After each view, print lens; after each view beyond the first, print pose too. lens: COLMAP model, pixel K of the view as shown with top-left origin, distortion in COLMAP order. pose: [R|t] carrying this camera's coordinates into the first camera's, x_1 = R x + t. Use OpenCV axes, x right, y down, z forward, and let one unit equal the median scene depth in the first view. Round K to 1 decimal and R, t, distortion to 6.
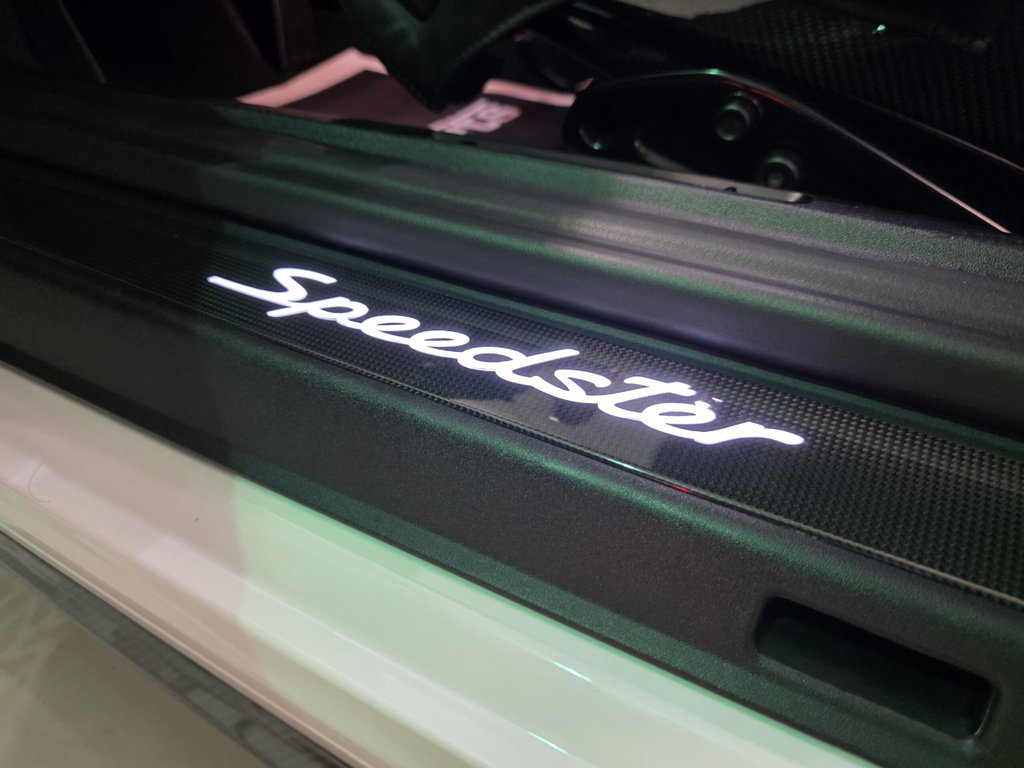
lens RADIAL K [[723.6, 0, 512.0], [0, 723.6, 384.0], [0, 0, 1]] dist [0.011008, 0.000932]
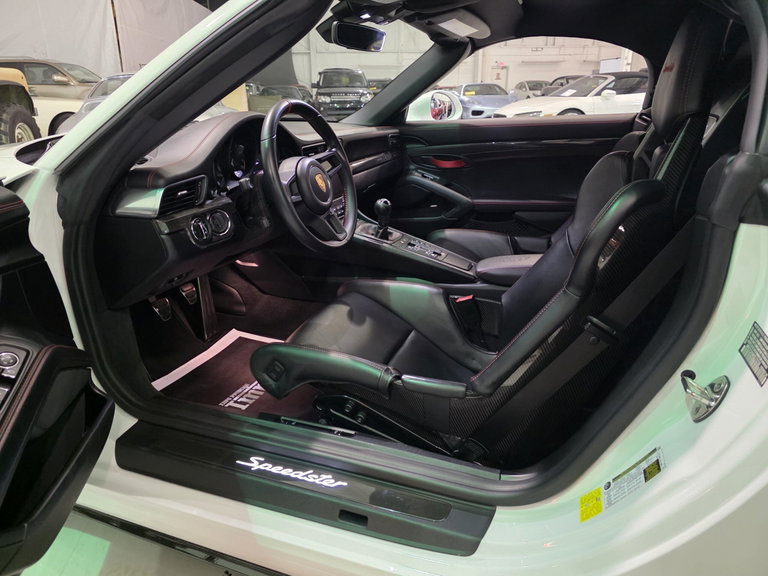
lens RADIAL K [[509.6, 0, 384.0], [0, 509.6, 288.0], [0, 0, 1]] dist [0.056031, -0.000093]
pose [[0.986278, -0.059841, 0.153863, 0.105903], [0.100954, 0.956043, -0.275301, -0.242137], [-0.130626, 0.287057, 0.948965, -3.151658]]
